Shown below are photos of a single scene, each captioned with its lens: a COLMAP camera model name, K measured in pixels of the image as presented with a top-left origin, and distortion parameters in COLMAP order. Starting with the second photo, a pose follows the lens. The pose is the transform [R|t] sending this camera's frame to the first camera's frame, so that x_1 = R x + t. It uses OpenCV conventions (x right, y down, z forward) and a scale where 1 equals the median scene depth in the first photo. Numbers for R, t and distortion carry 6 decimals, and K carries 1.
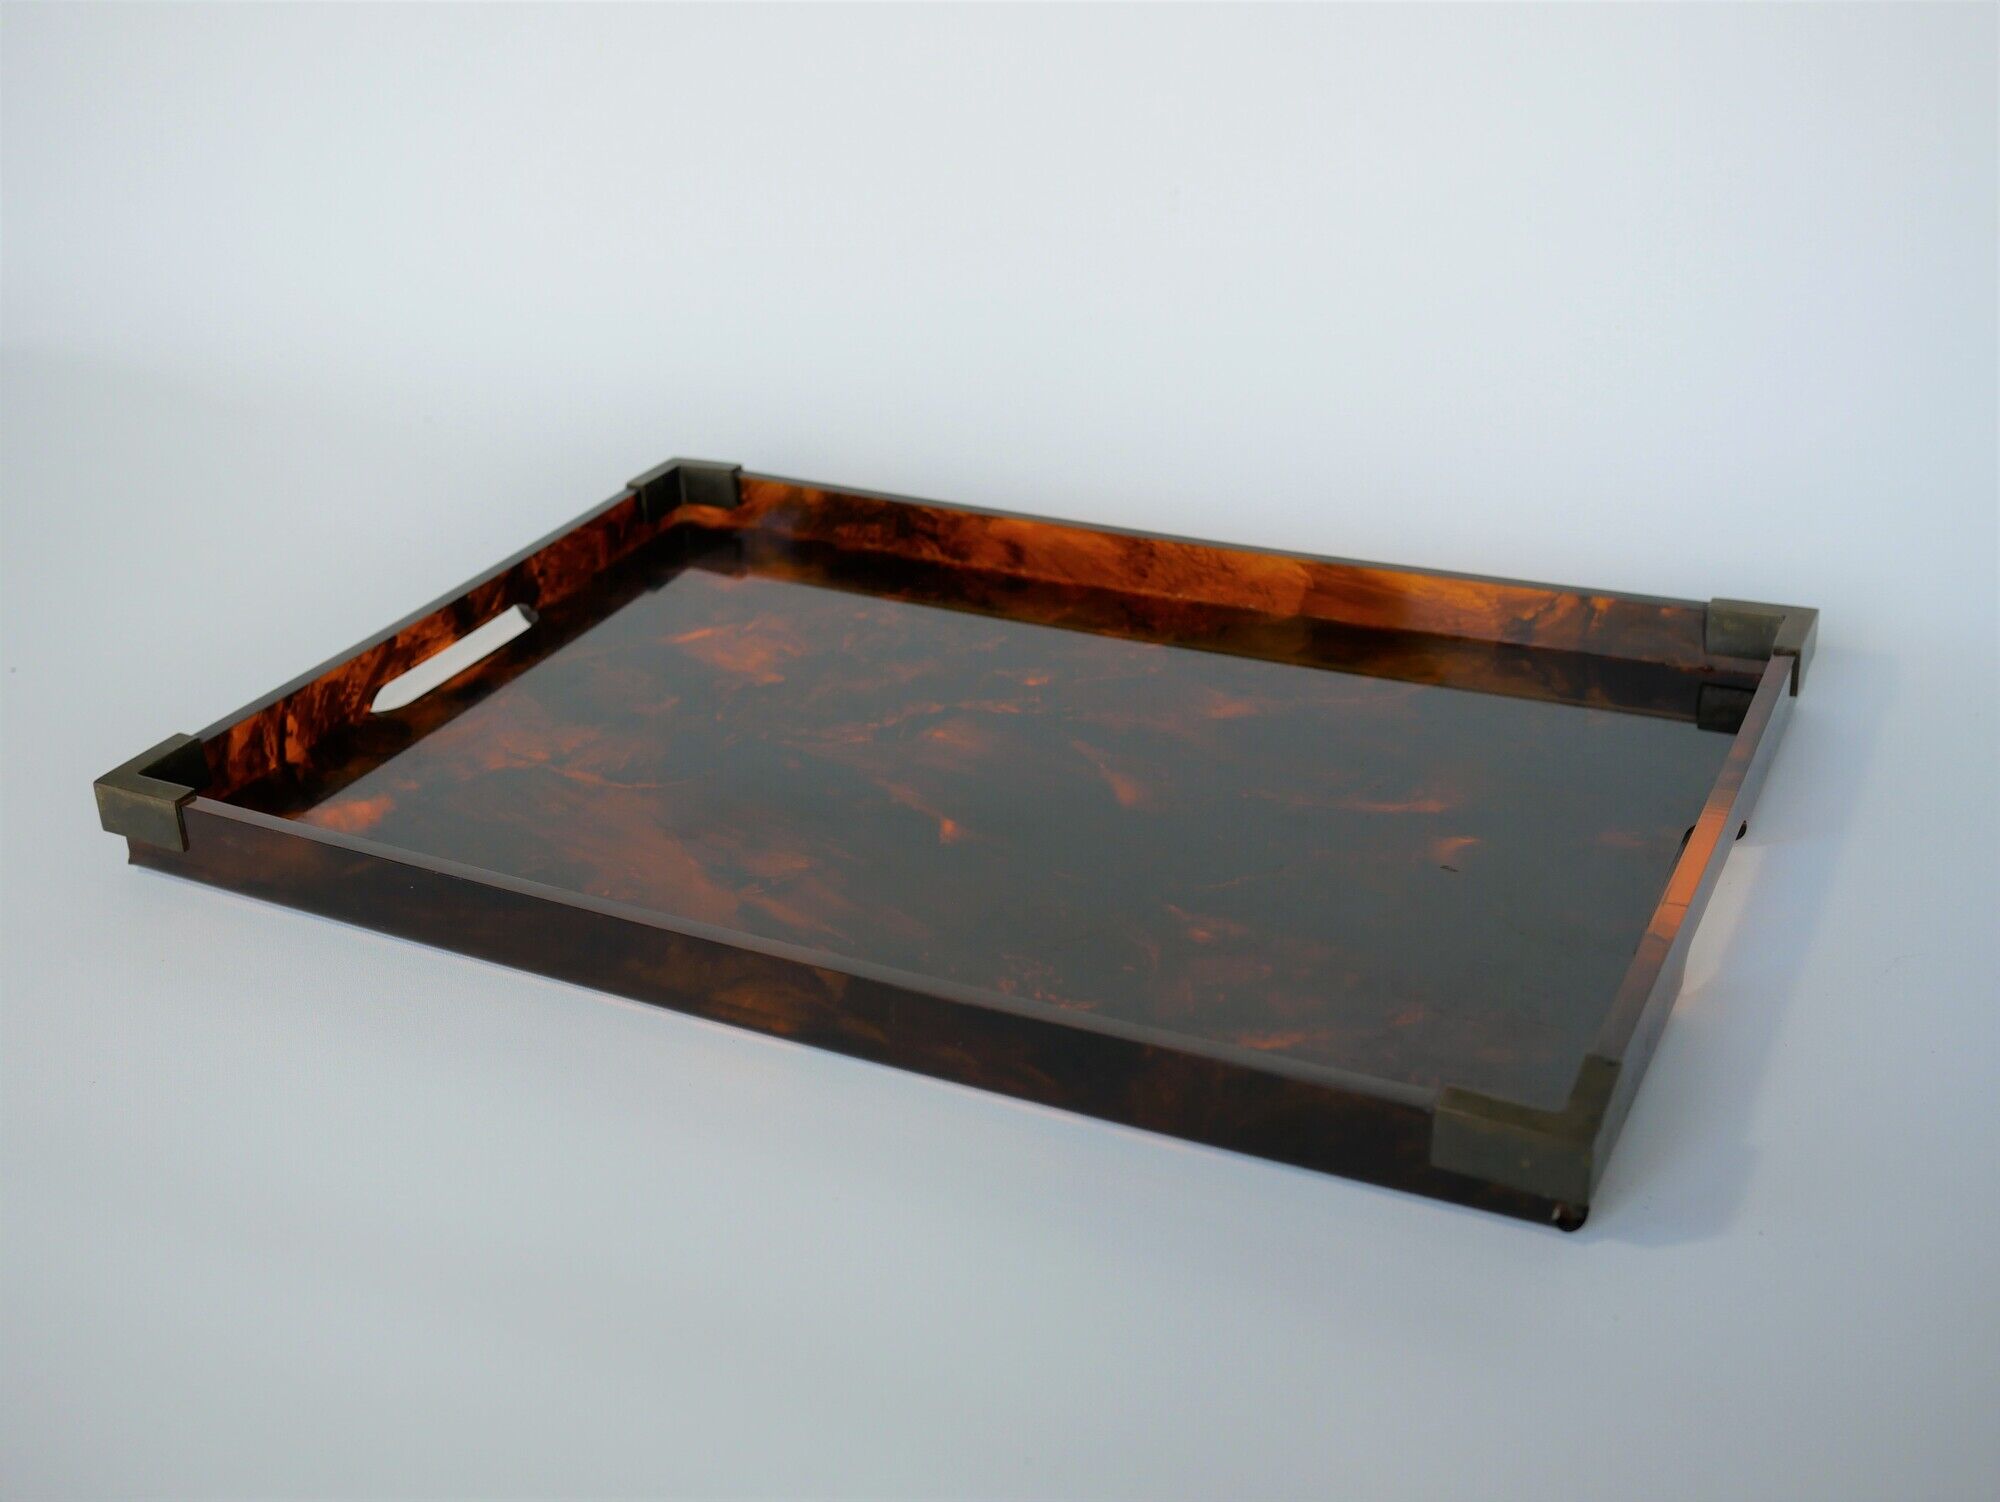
lens RADIAL K [[2280.9, 0, 1000.0], [0, 2280.9, 751.0], [0, 0, 1]] dist [-0.016199, 0.048946]
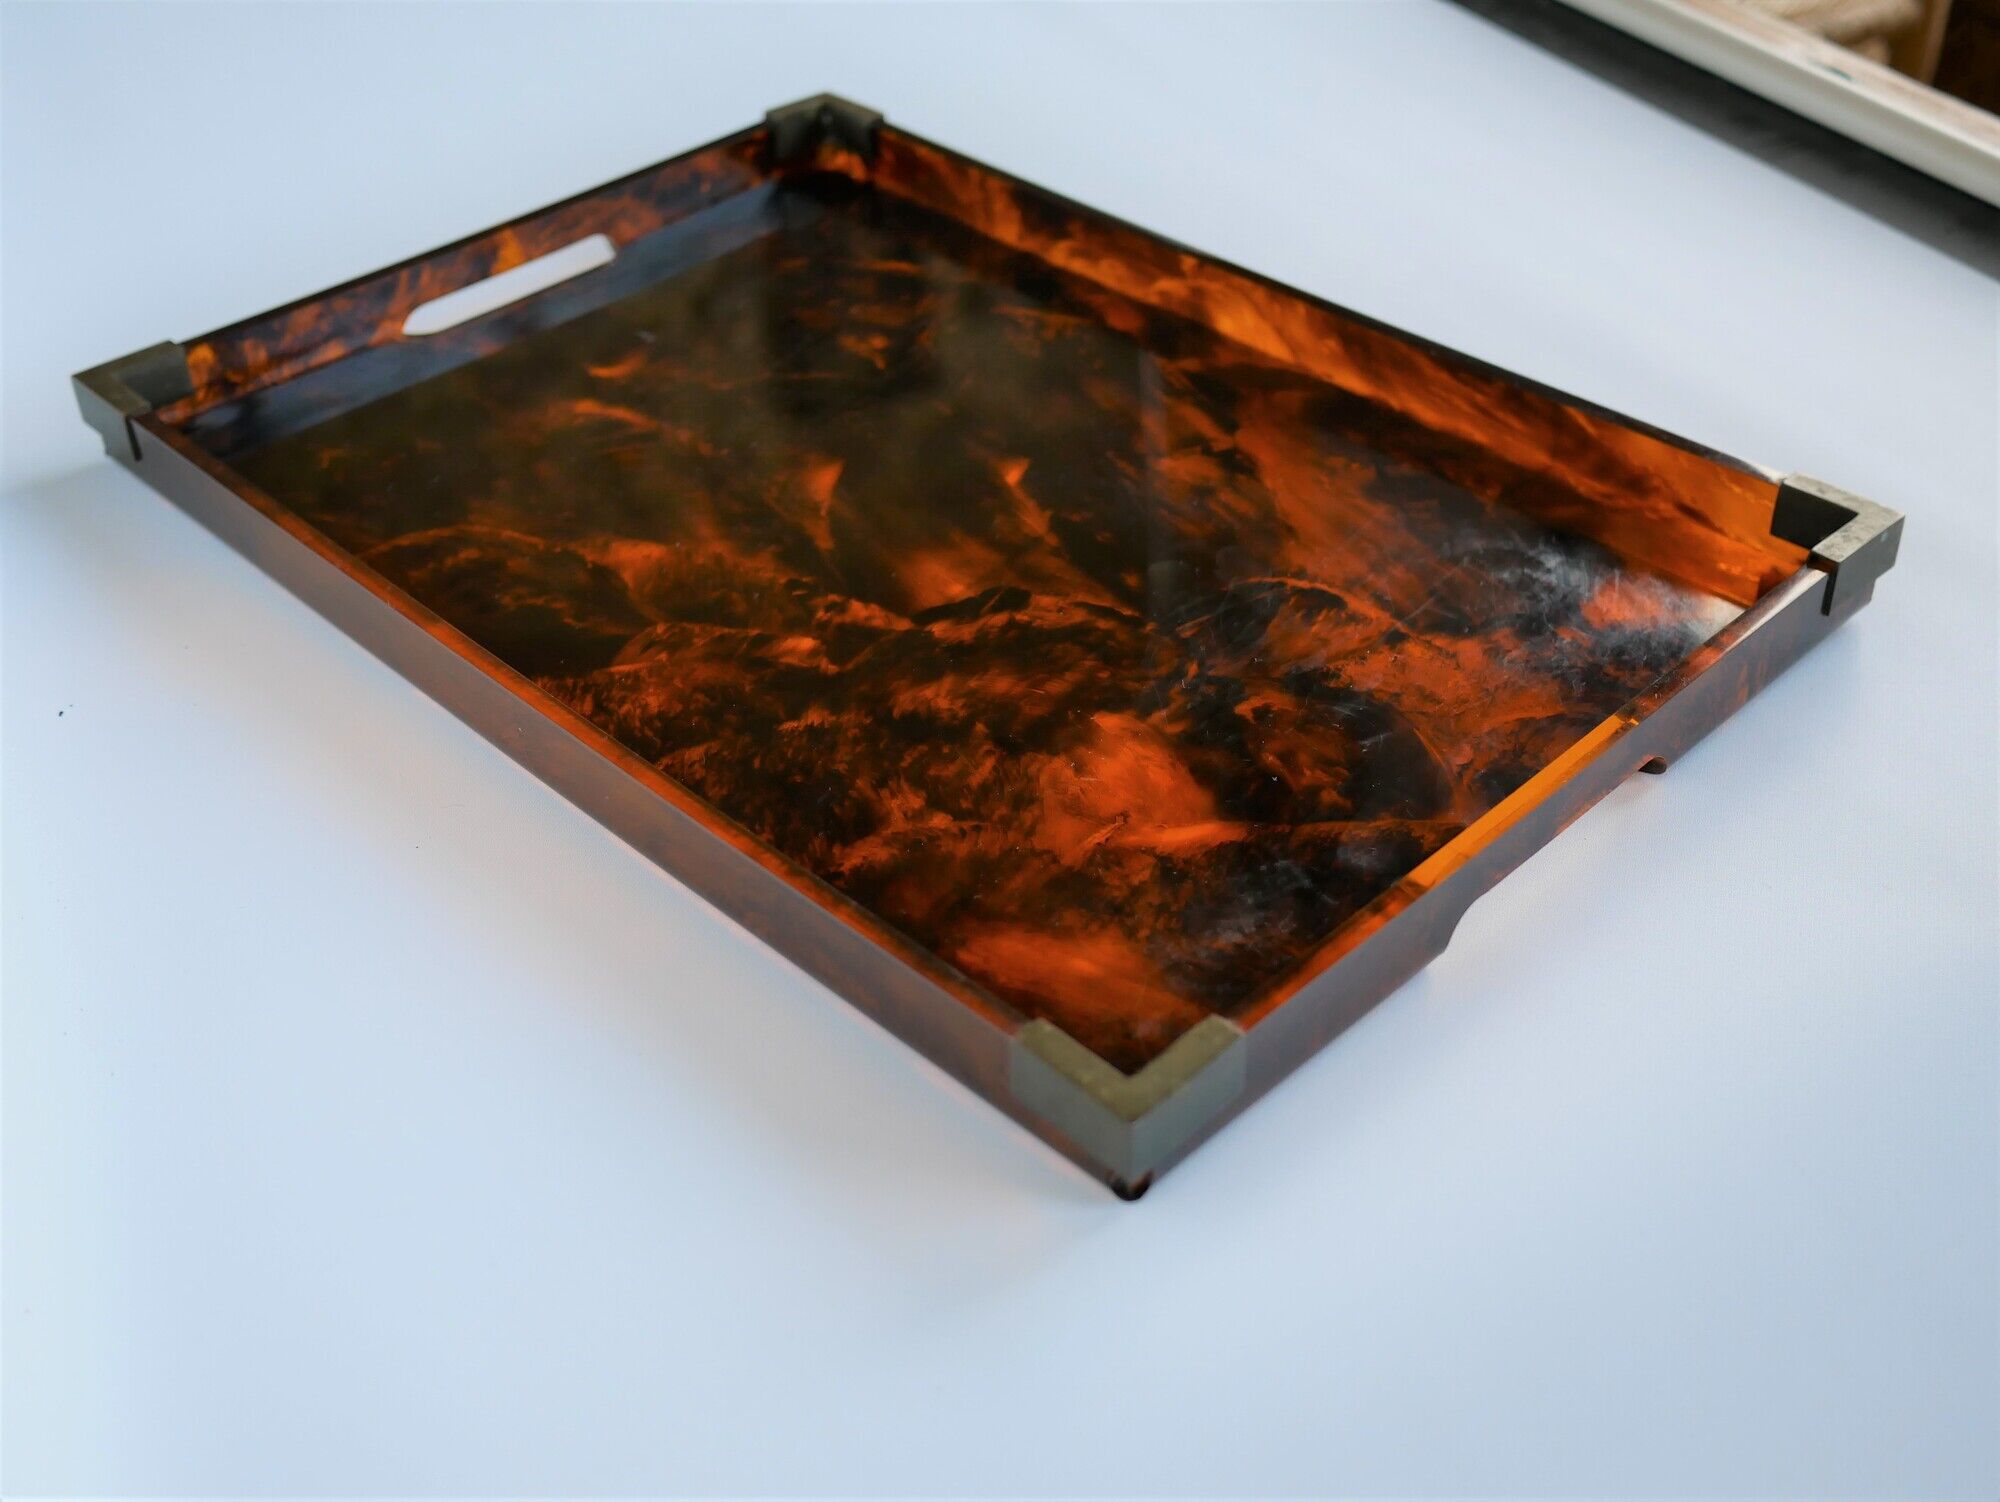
lens RADIAL K [[2269.5, 0, 984.2], [0, 2269.5, 748.9], [0, 0, 1]] dist [-0.010344, 0.002965]
pose [[-0.942613, -0.149738, 0.298427, -0.291400], [0.206281, 0.441639, 0.873157, -0.703574], [-0.262542, 0.884609, -0.385407, 1.327804]]
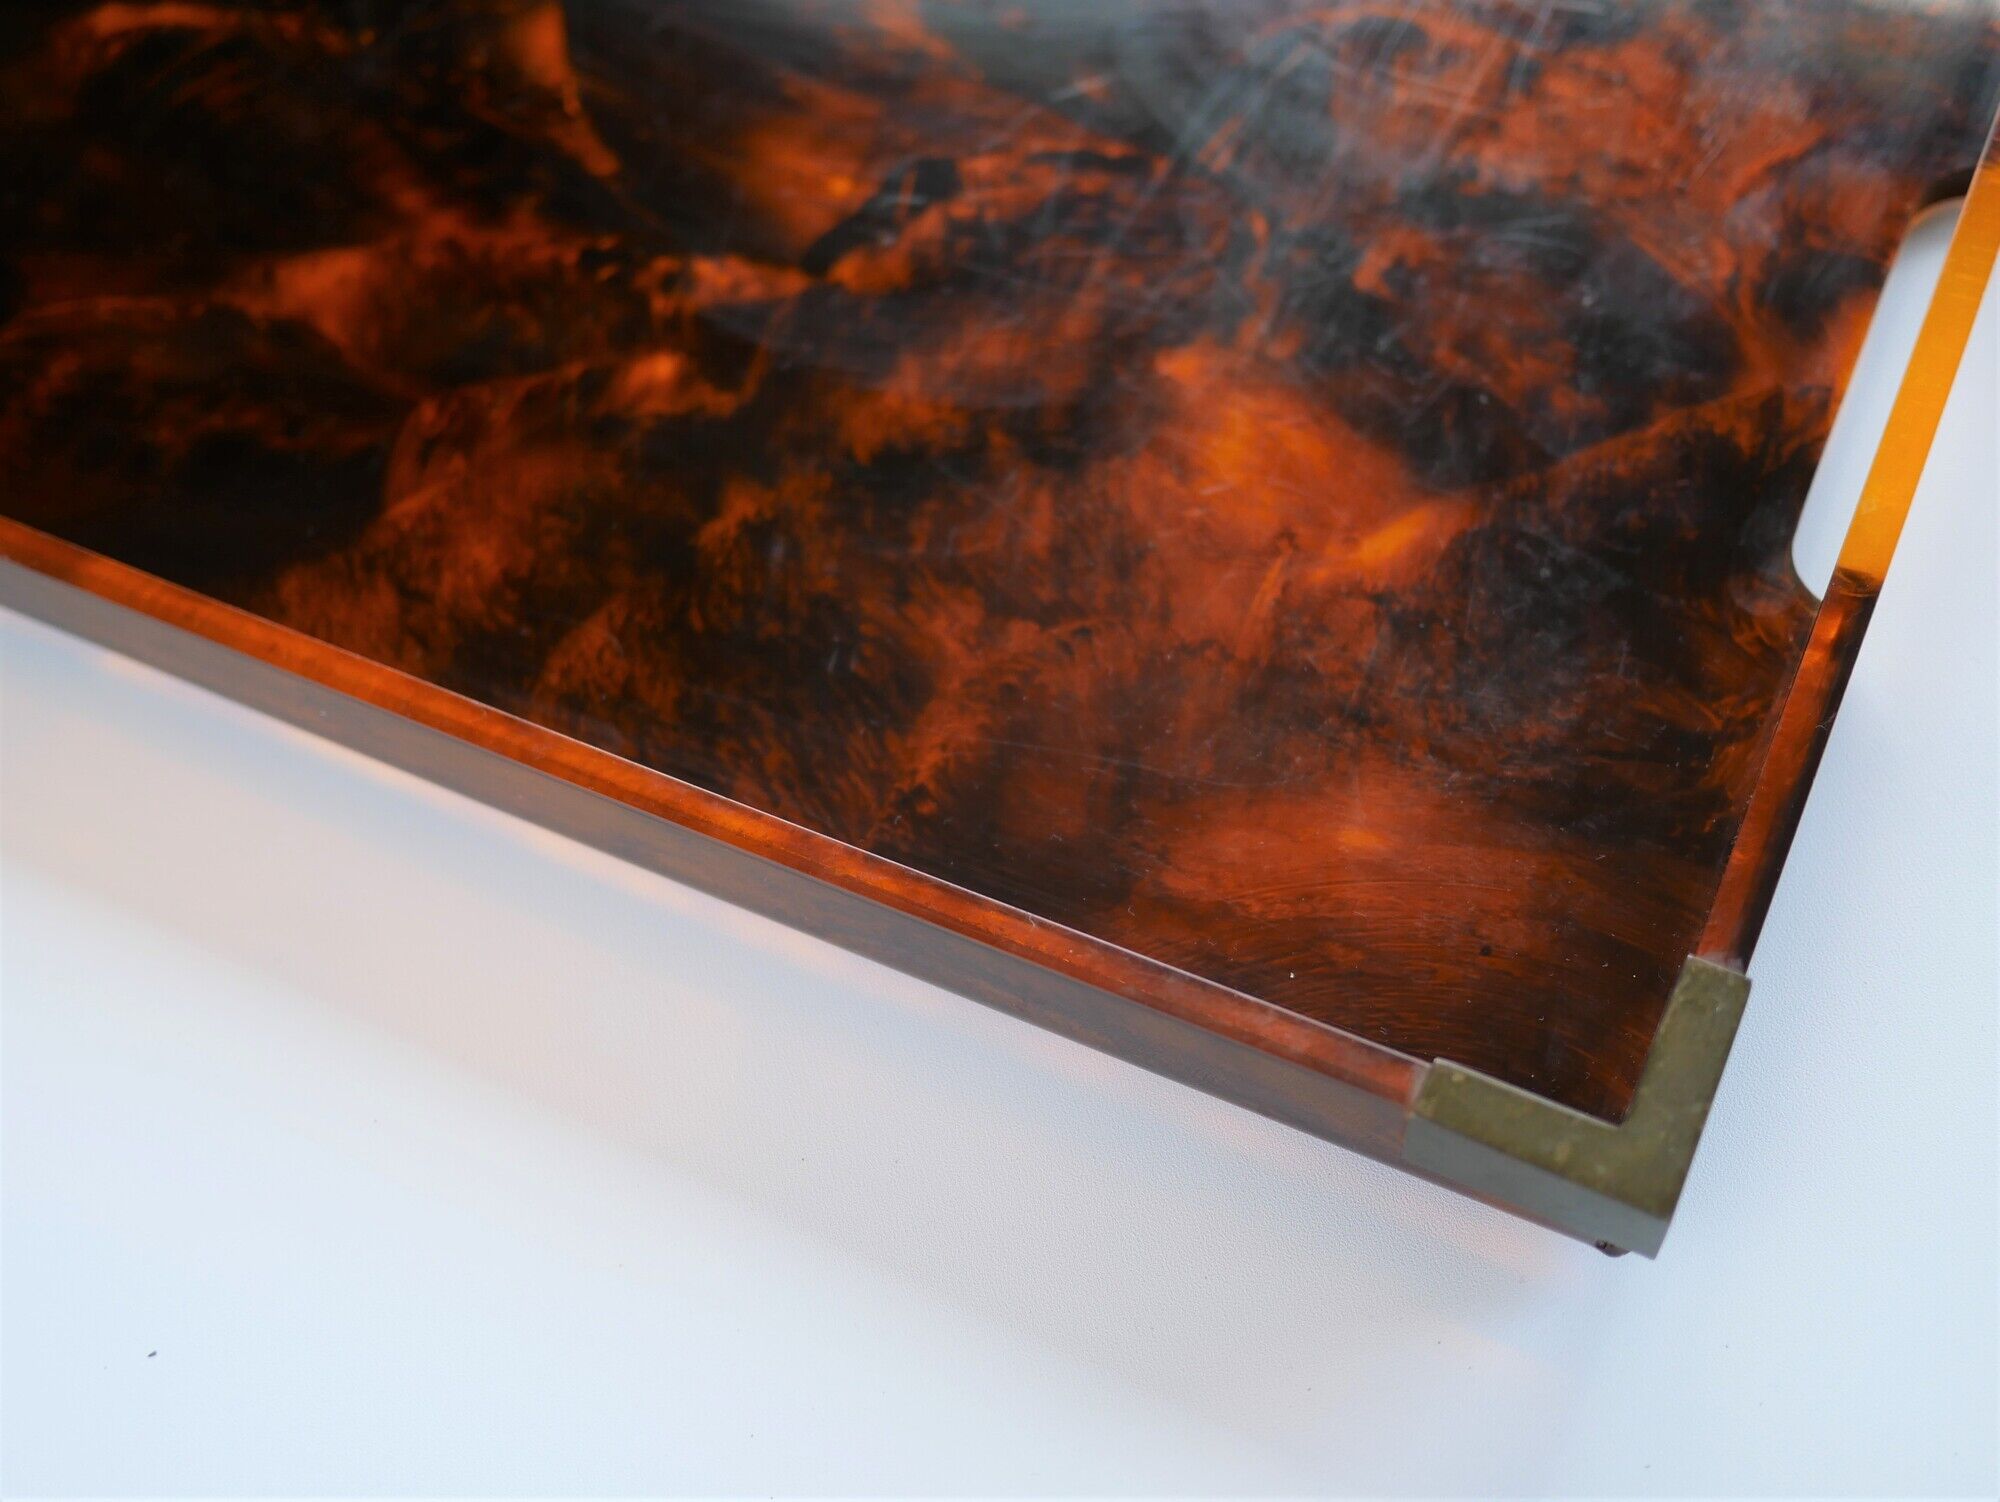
lens RADIAL K [[2209.0, 0, 994.3], [0, 2209.0, 826.4], [0, 0, 1]] dist [-0.018314, 0.015422]
pose [[-0.987678, 0.083417, 0.132413, -0.116423], [0.132763, -0.001359, 0.991147, -0.511320], [0.082858, 0.996514, -0.009733, 1.115130]]
